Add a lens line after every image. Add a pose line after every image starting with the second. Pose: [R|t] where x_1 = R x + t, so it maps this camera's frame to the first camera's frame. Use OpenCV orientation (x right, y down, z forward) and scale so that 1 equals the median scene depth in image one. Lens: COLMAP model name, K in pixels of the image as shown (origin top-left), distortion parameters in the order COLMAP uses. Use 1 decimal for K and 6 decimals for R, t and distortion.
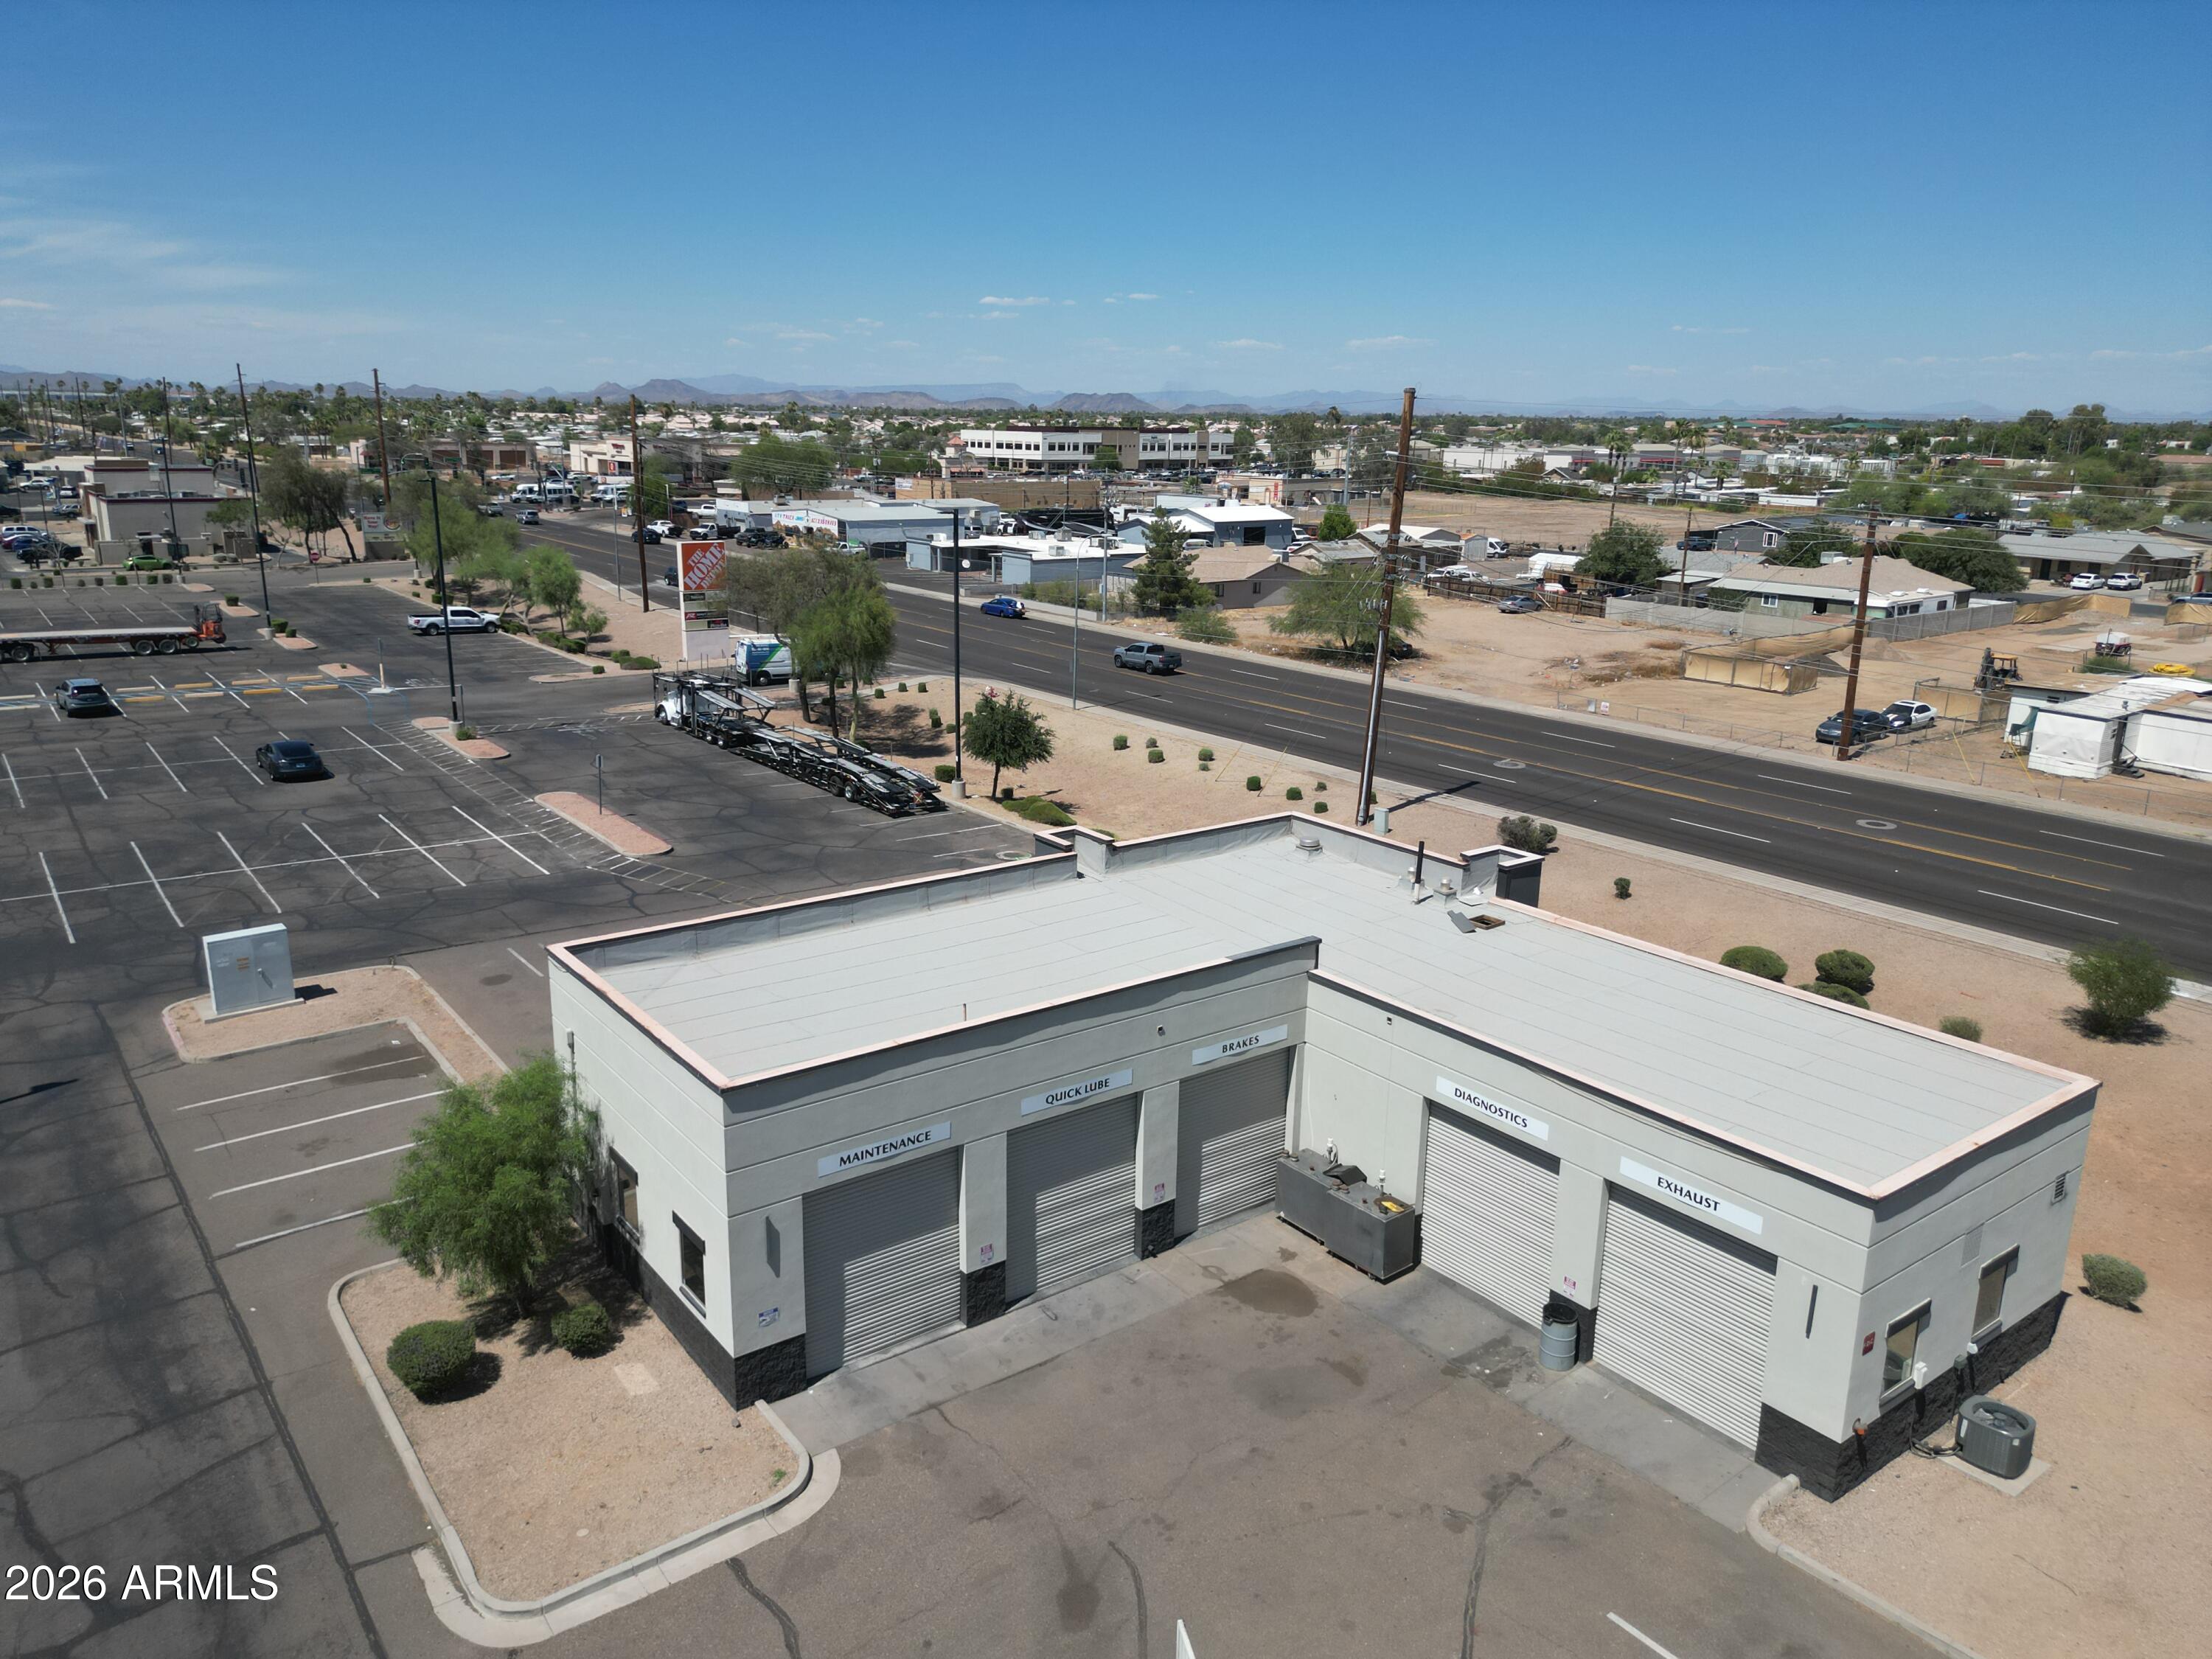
lens RADIAL K [[1563.8, 0, 1099.5], [0, 1563.8, 831.8], [0, 0, 1]] dist [0.066191, -0.061778]
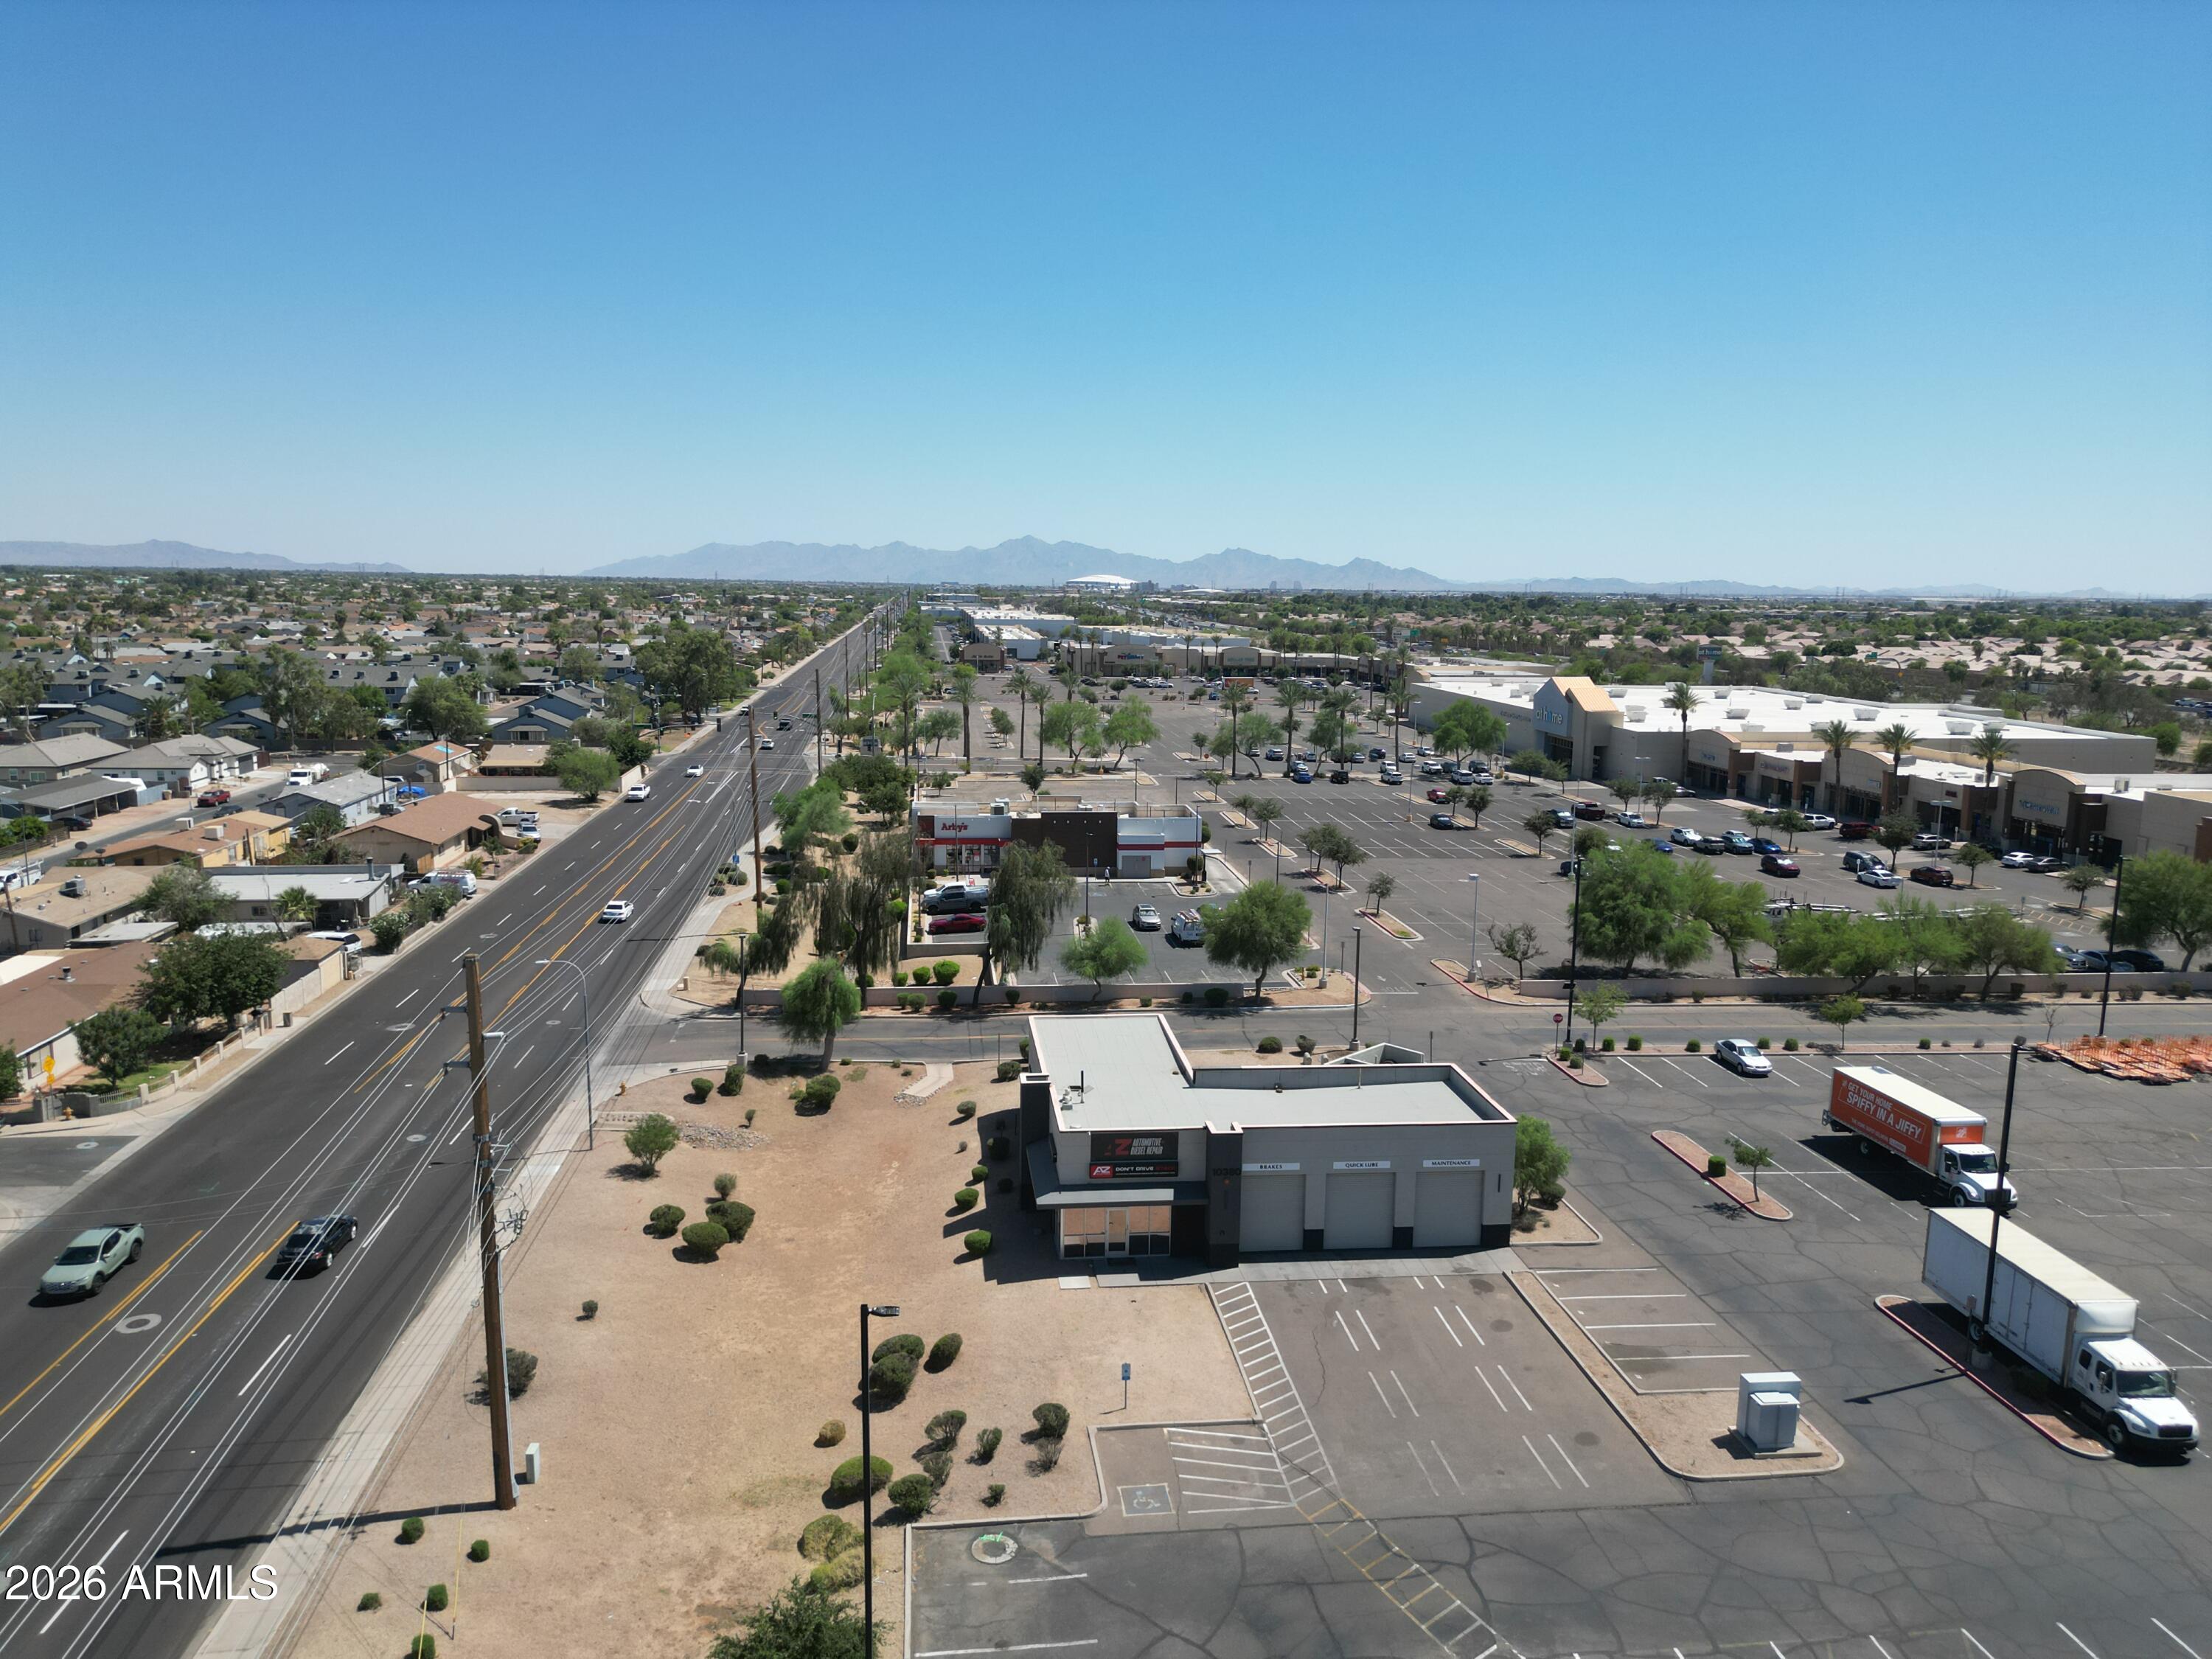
lens RADIAL K [[1563.8, 0, 1099.5], [0, 1563.8, 831.8], [0, 0, 1]] dist [0.066191, -0.061778]
pose [[-0.861760, -0.108127, 0.495660, -0.428522], [0.102217, 0.919978, 0.378407, -0.574754], [-0.496912, 0.376761, -0.781748, 1.368884]]
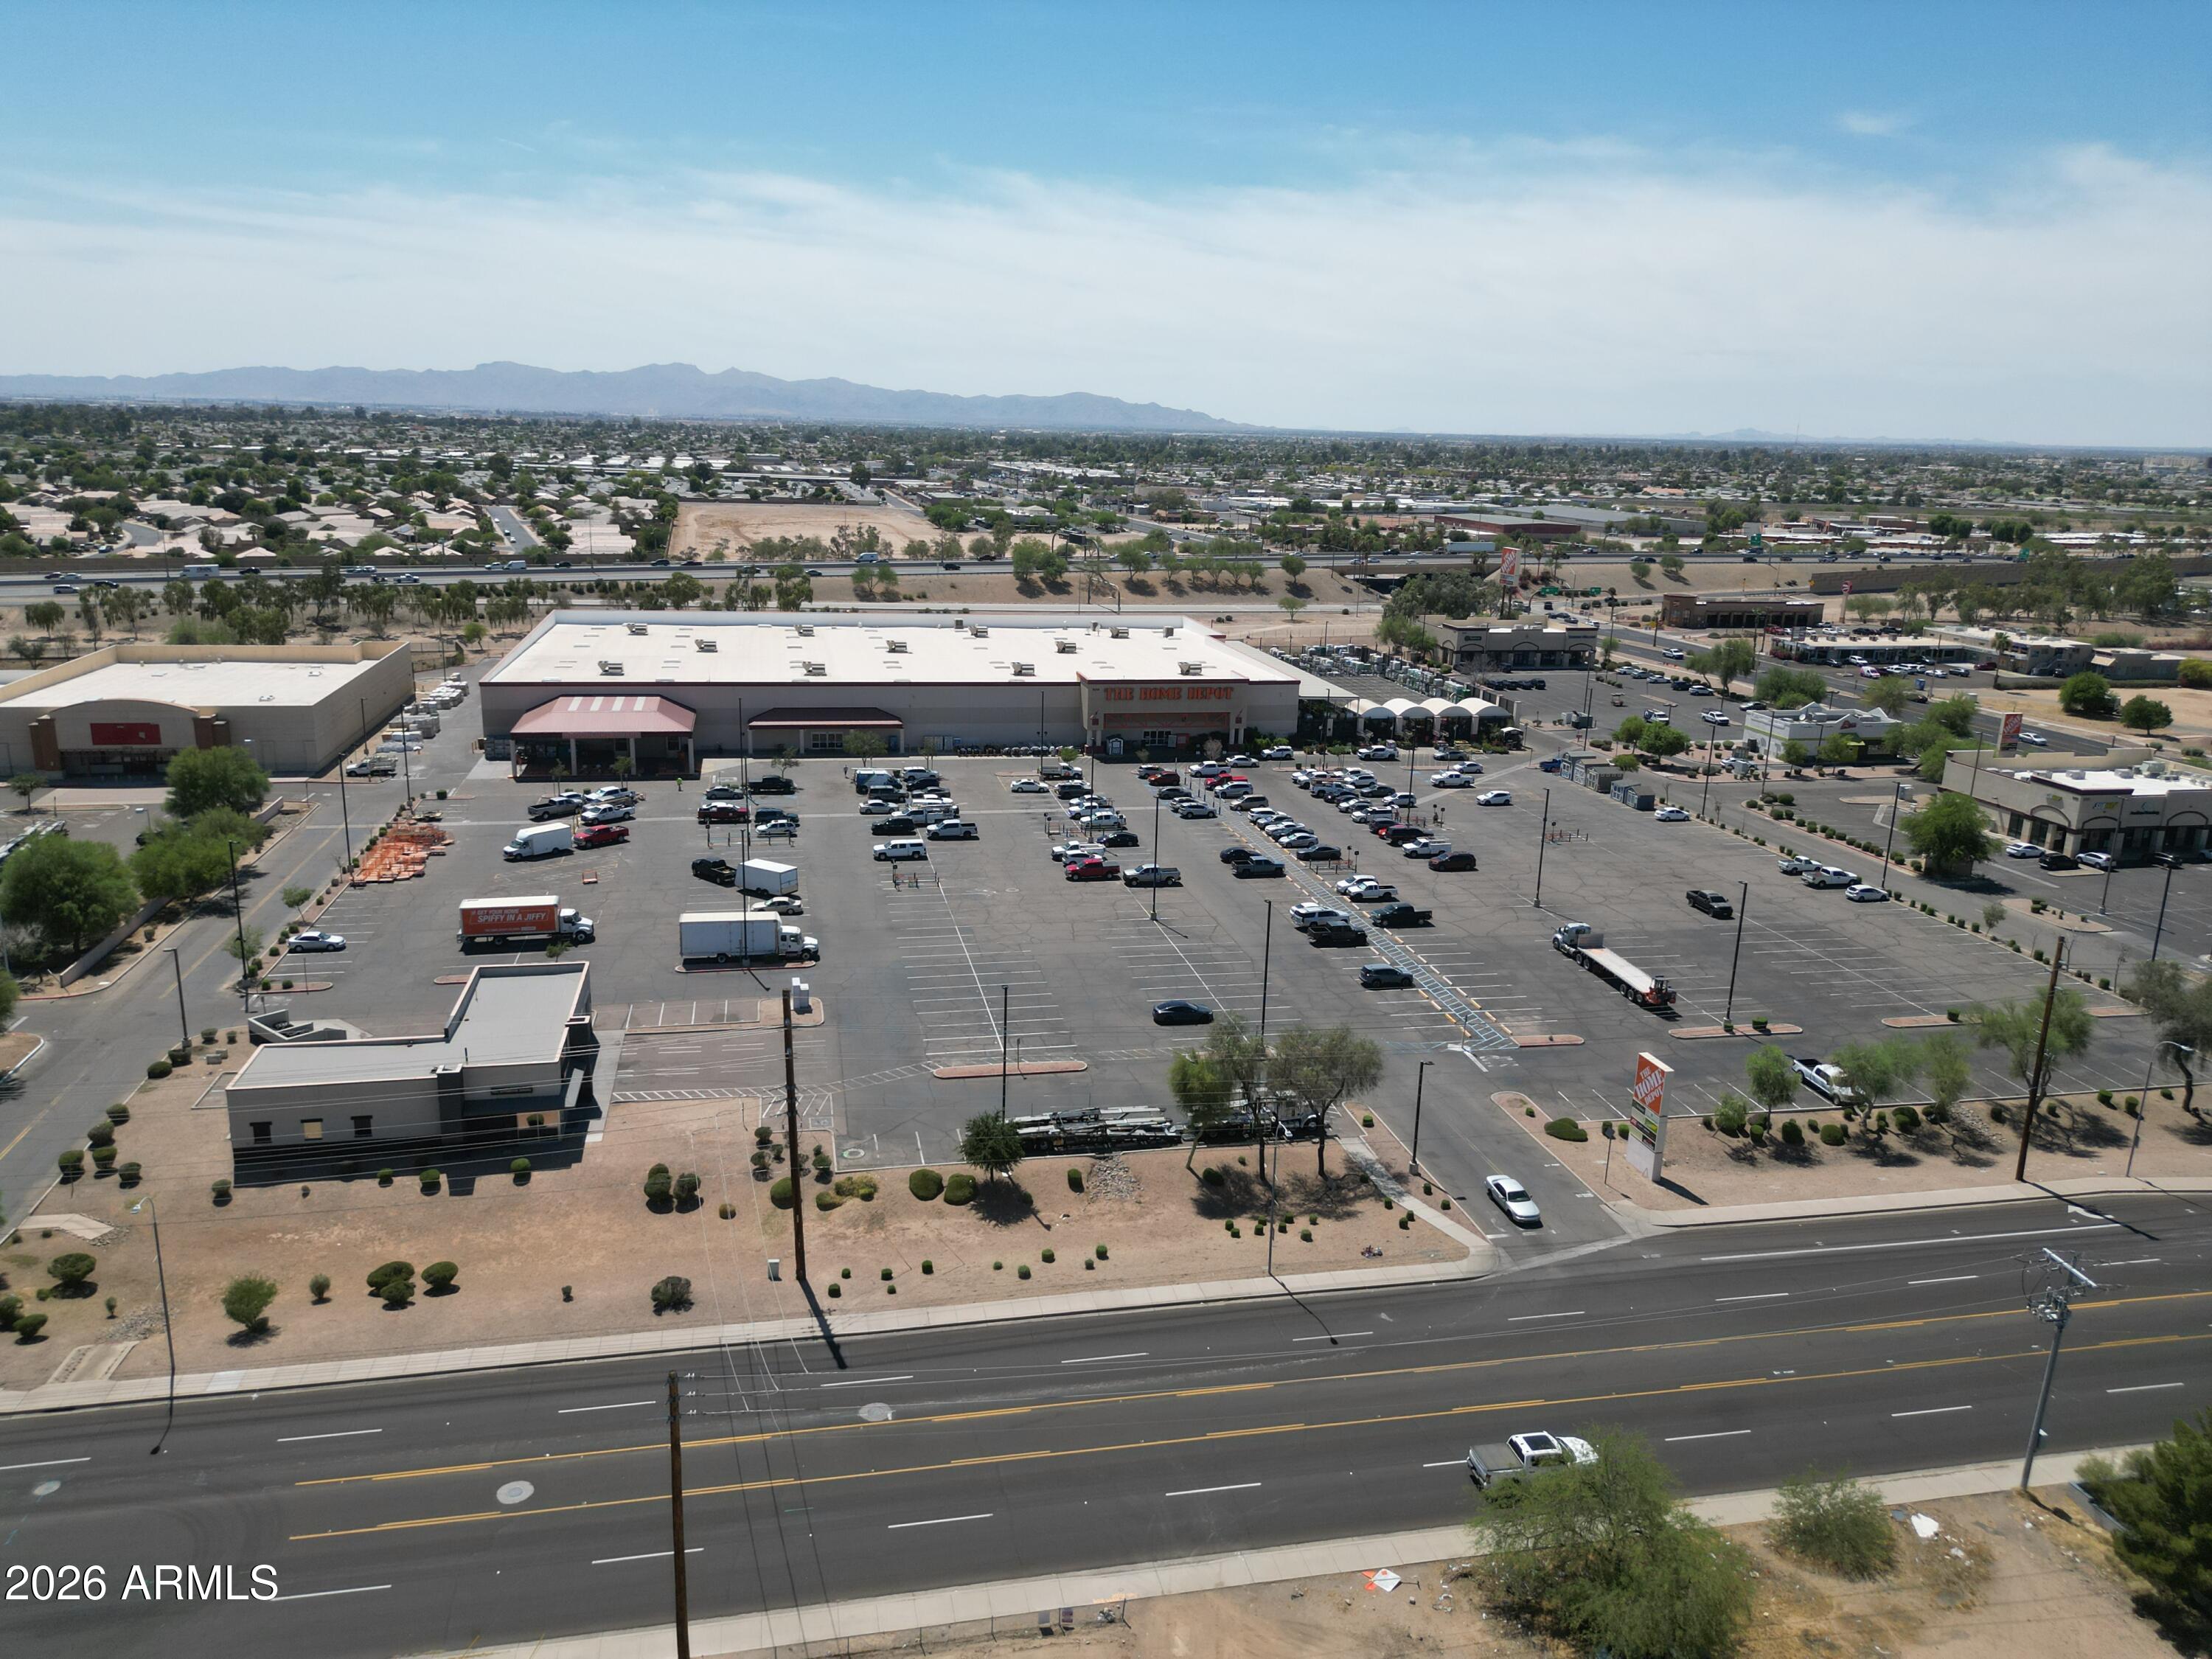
lens RADIAL K [[1561.4, 0, 1099.4], [0, 1561.4, 833.2], [0, 0, 1]] dist [0.068654, -0.063033]
pose [[-0.420898, 0.201902, -0.884353, 1.222636], [-0.265842, 0.904654, 0.333061, -0.903107], [0.867279, 0.375283, -0.327093, 1.573087]]
